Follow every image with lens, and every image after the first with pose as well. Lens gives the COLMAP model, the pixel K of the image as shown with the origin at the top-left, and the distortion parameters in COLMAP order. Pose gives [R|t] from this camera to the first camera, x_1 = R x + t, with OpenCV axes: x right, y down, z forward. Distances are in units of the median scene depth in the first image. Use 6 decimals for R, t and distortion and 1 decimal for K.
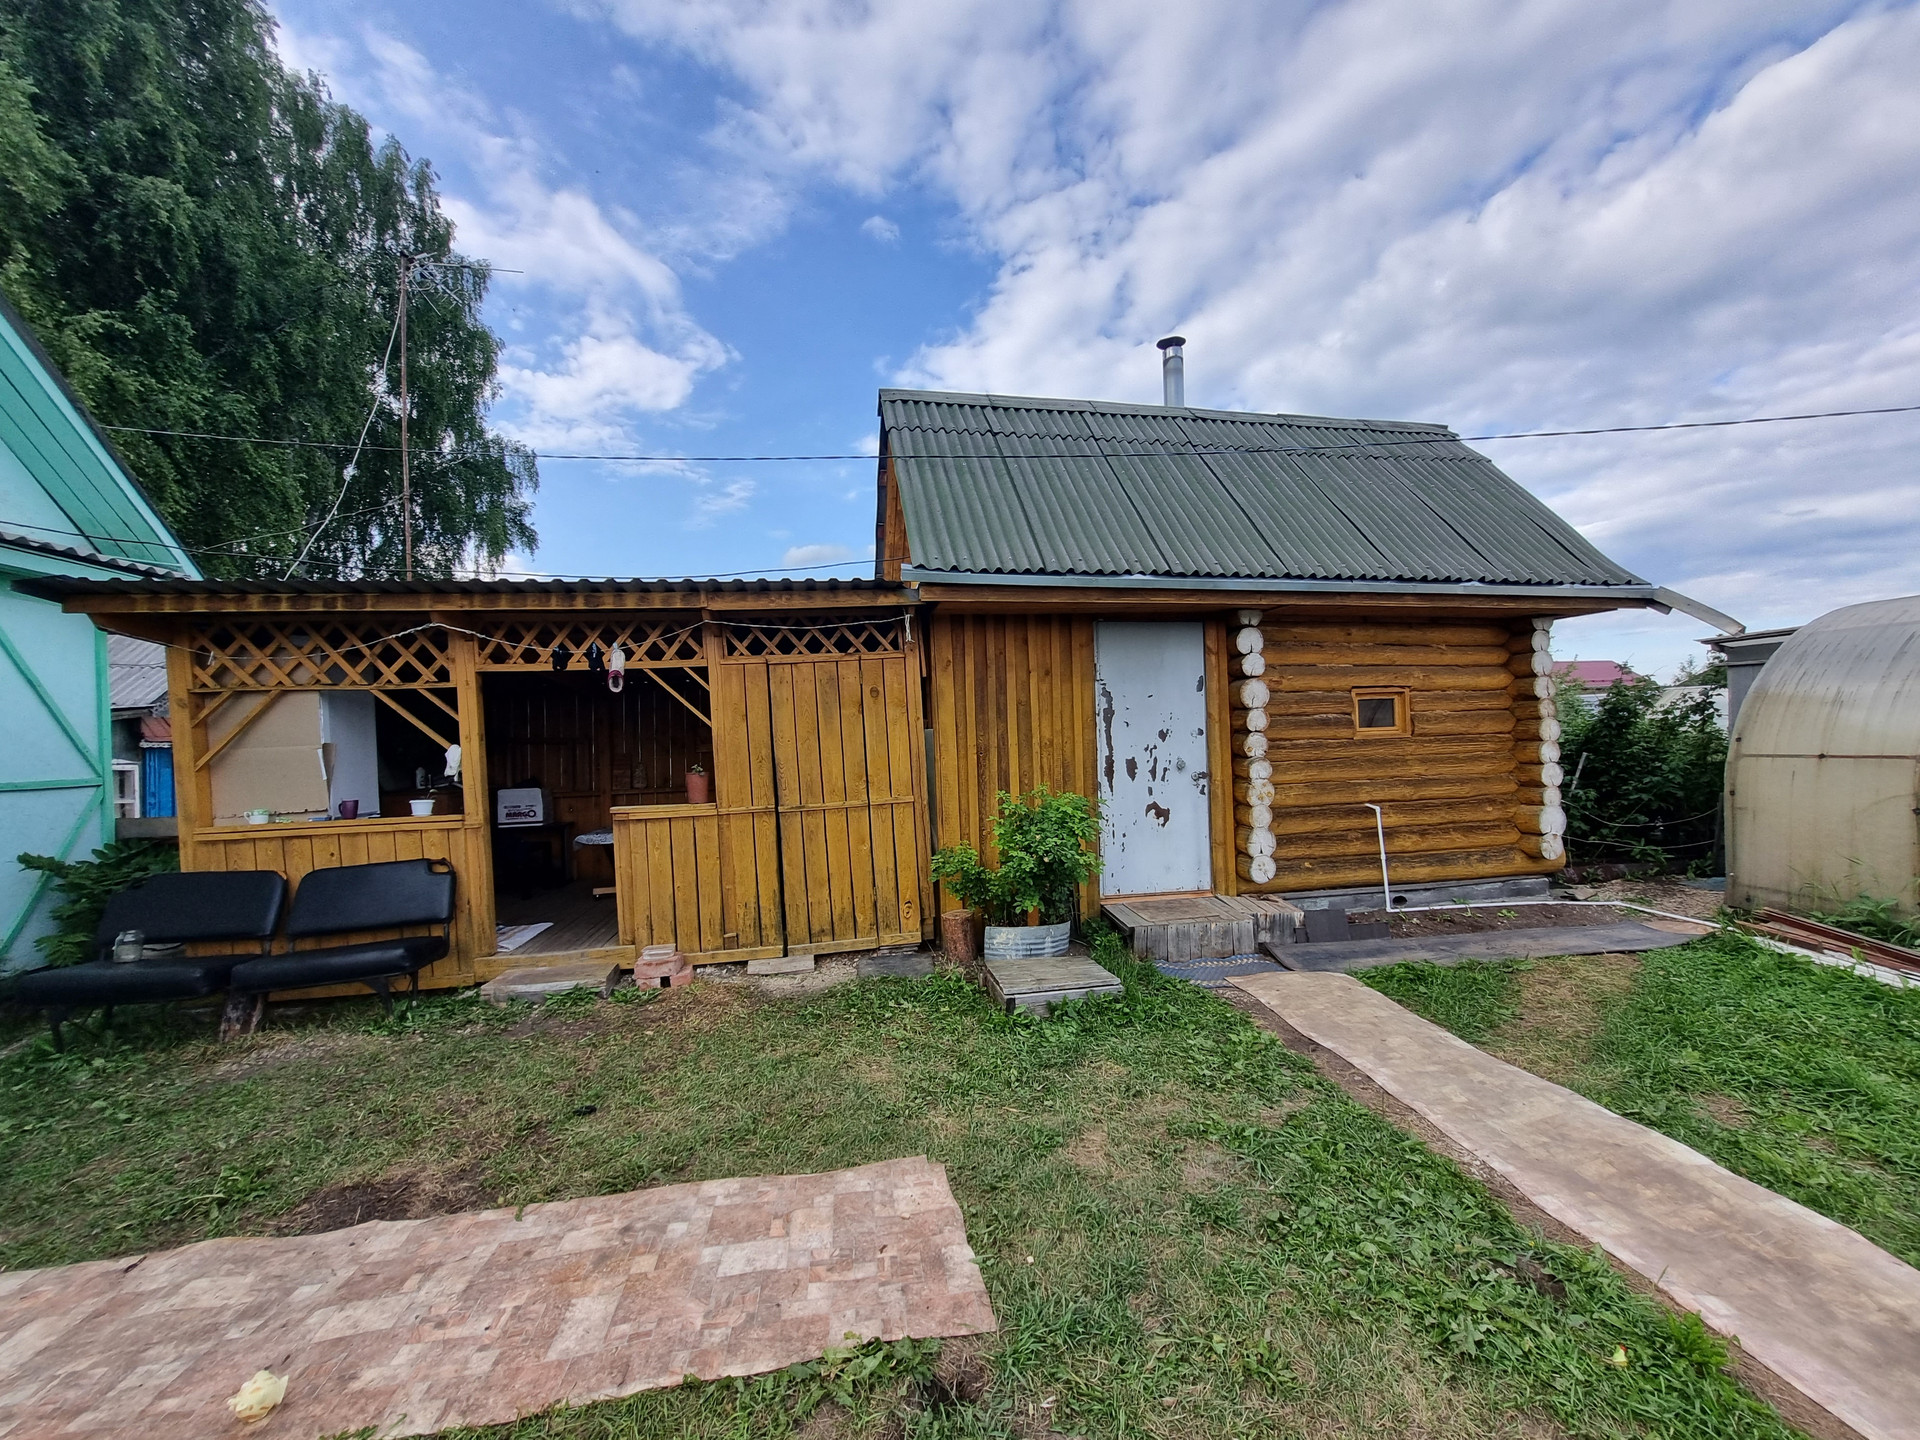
lens RADIAL K [[749.4, 0, 959.2], [0, 749.4, 737.7], [0, 0, 1]] dist [0.003809, -0.000031]
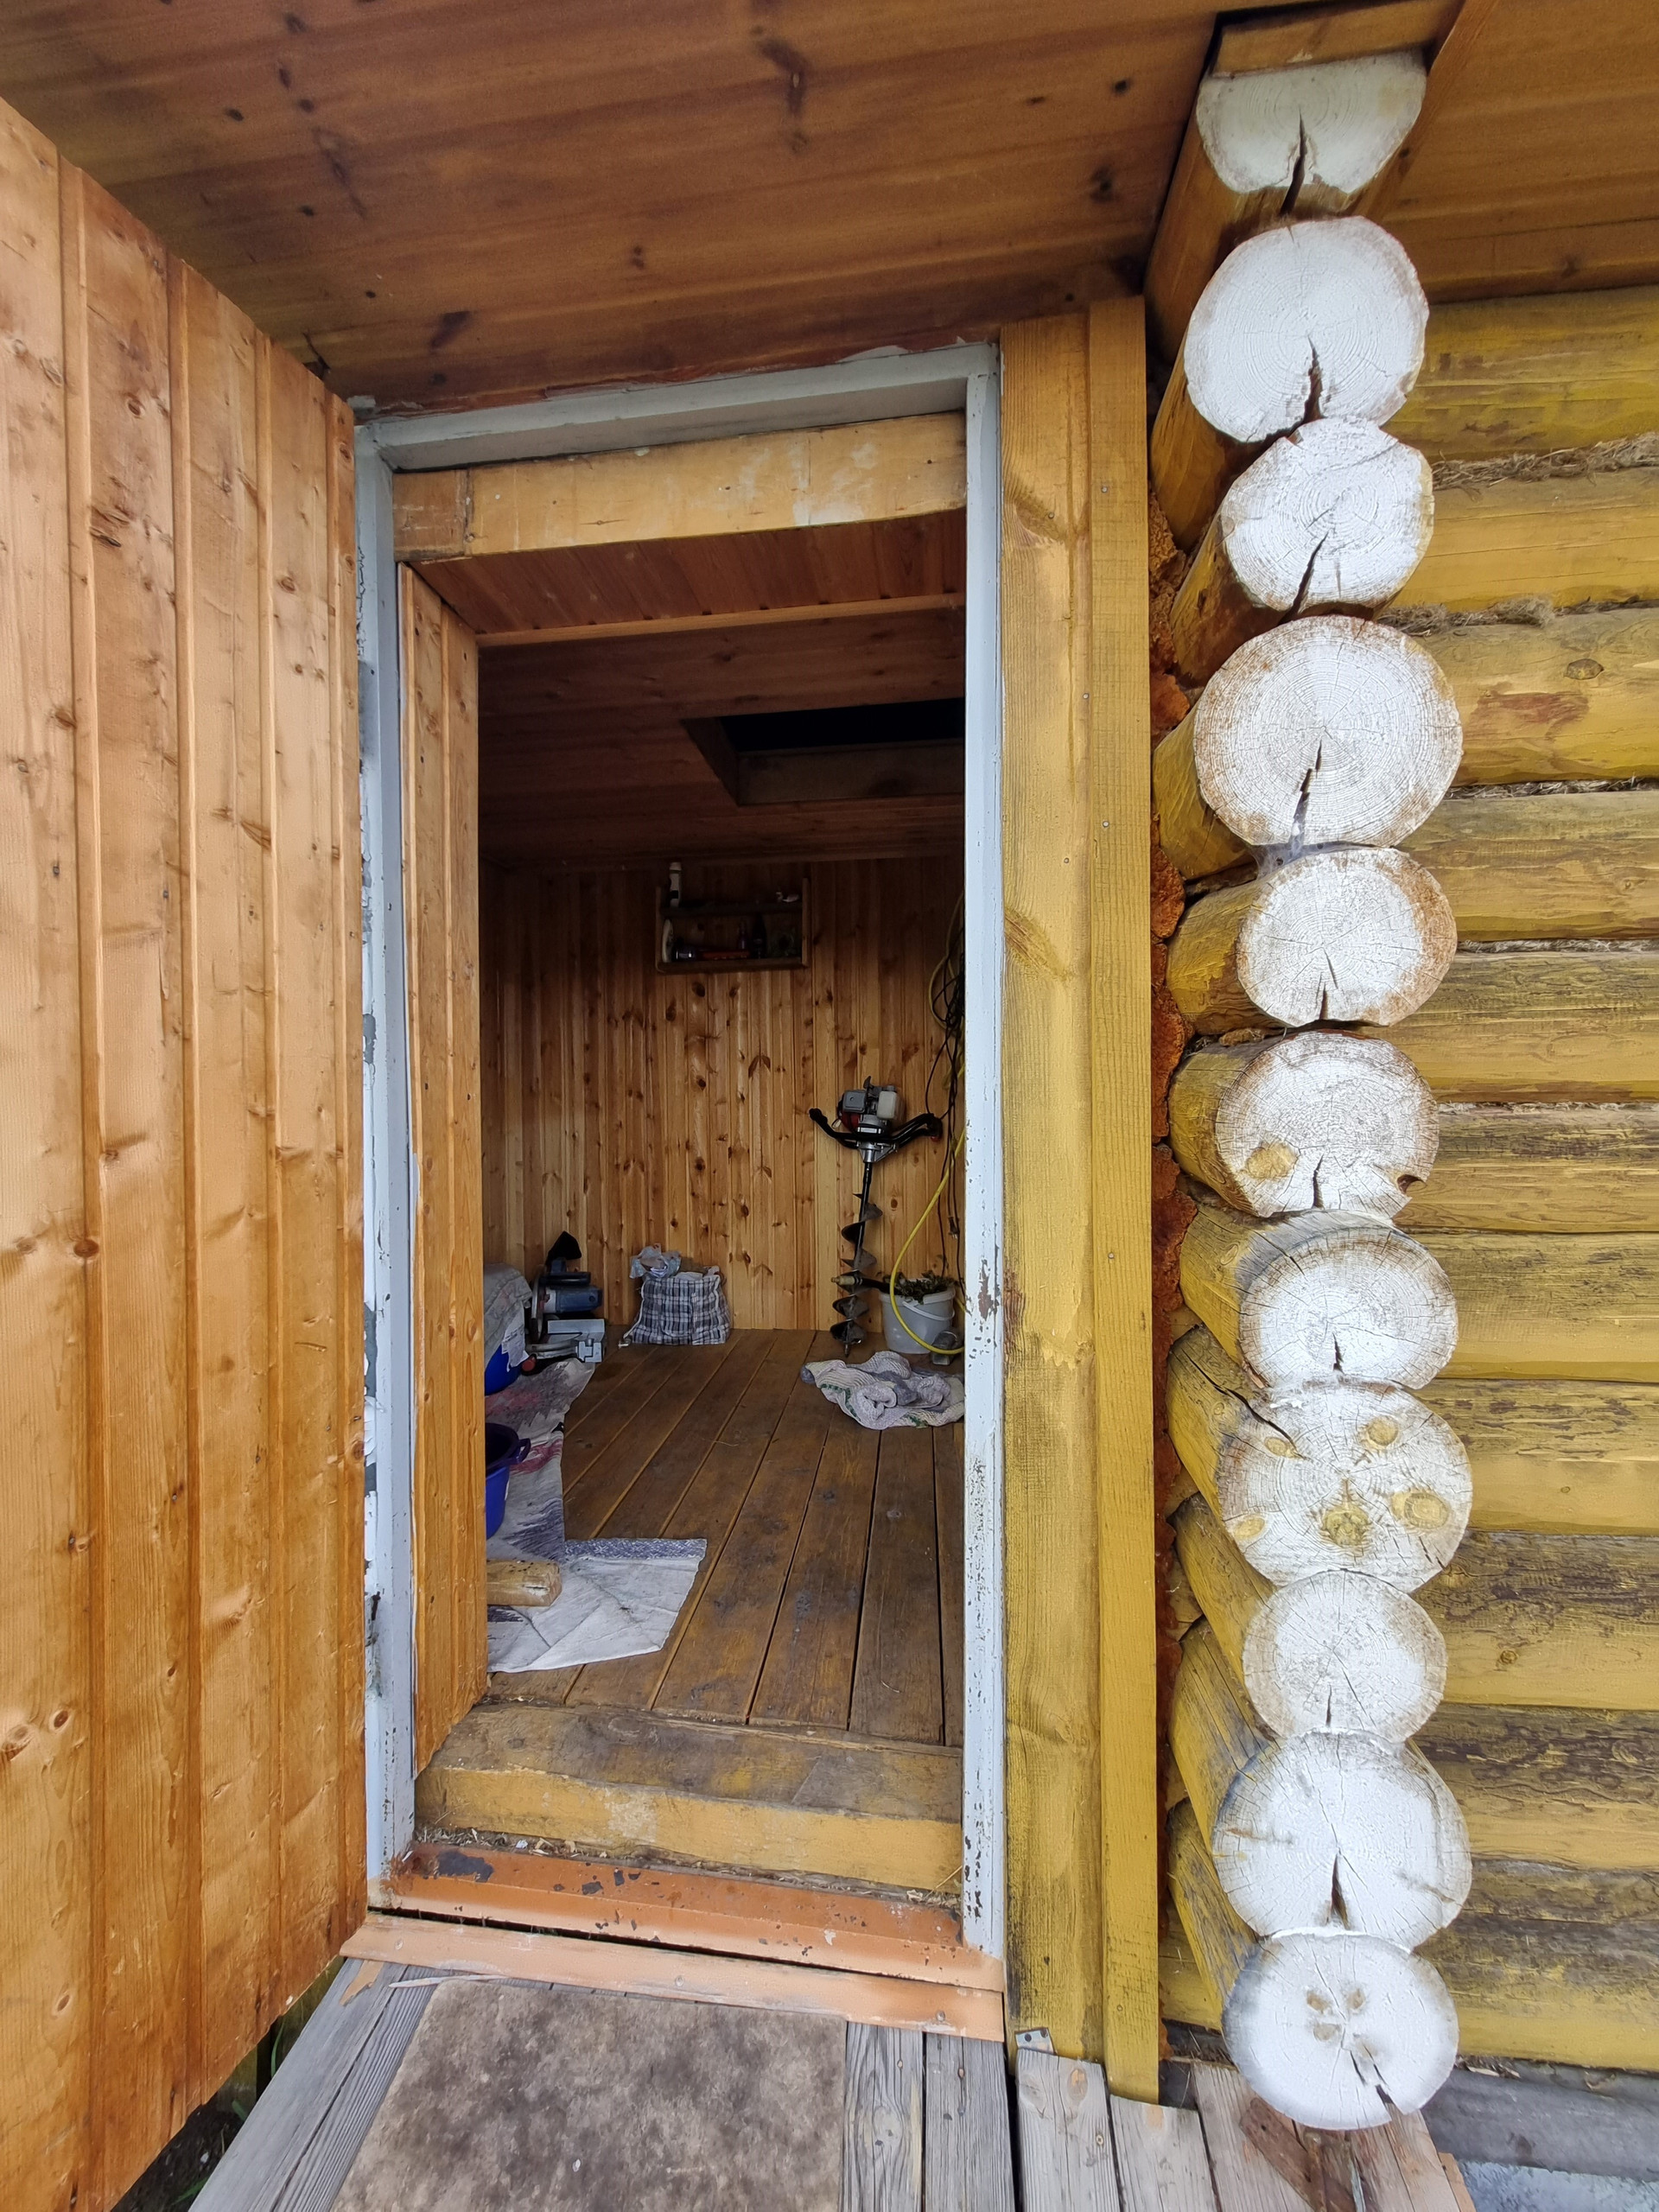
lens RADIAL K [[863.4, 0, 825.4], [0, 863.4, 1099.4], [0, 0, 1]] dist [0.003809, -0.000031]
pose [[0.957233, 0.033086, -0.287420, 0.355175], [-0.025504, 0.999222, 0.030082, 0.001911], [0.288192, -0.021465, 0.957332, 0.827132]]
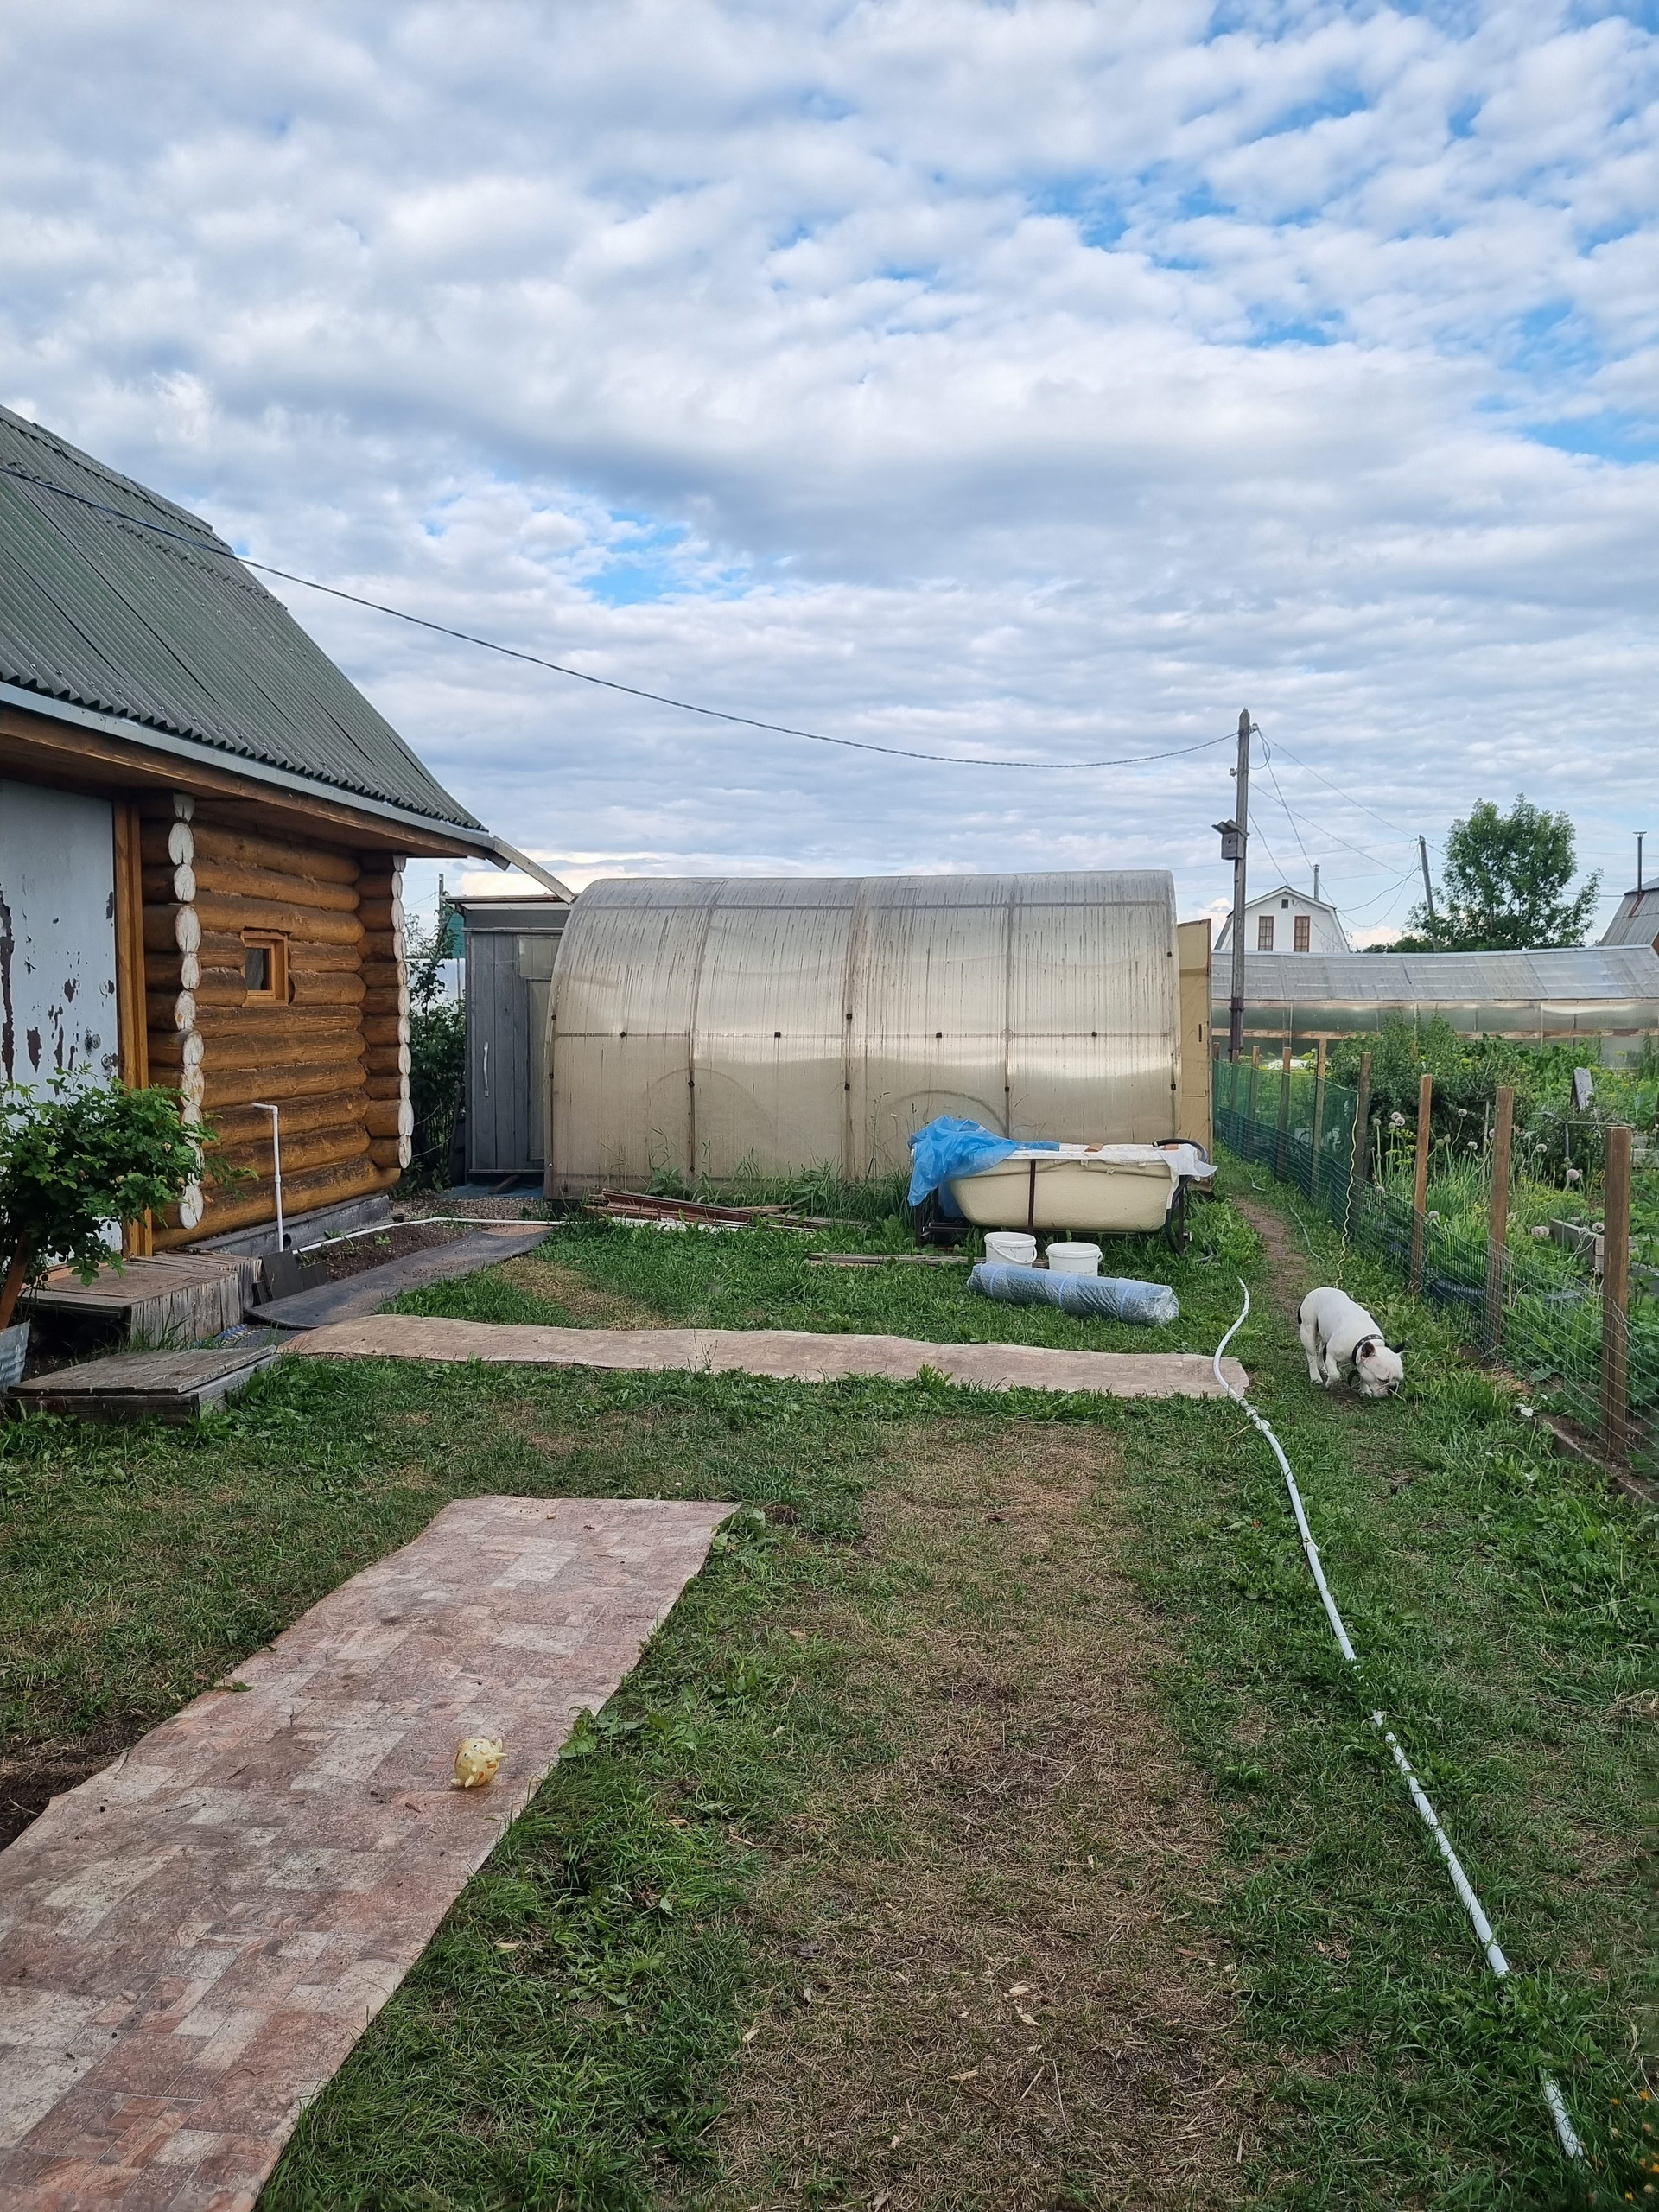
lens RADIAL K [[1693.9, 0, 856.6], [0, 1693.9, 1116.3], [0, 0, 1]] dist [0.002882, -0.002898]
pose [[0.302662, -0.035448, 0.952439, -0.801461], [-0.011721, 0.999094, 0.040909, 0.033483], [-0.953026, -0.023545, 0.301972, 0.026284]]
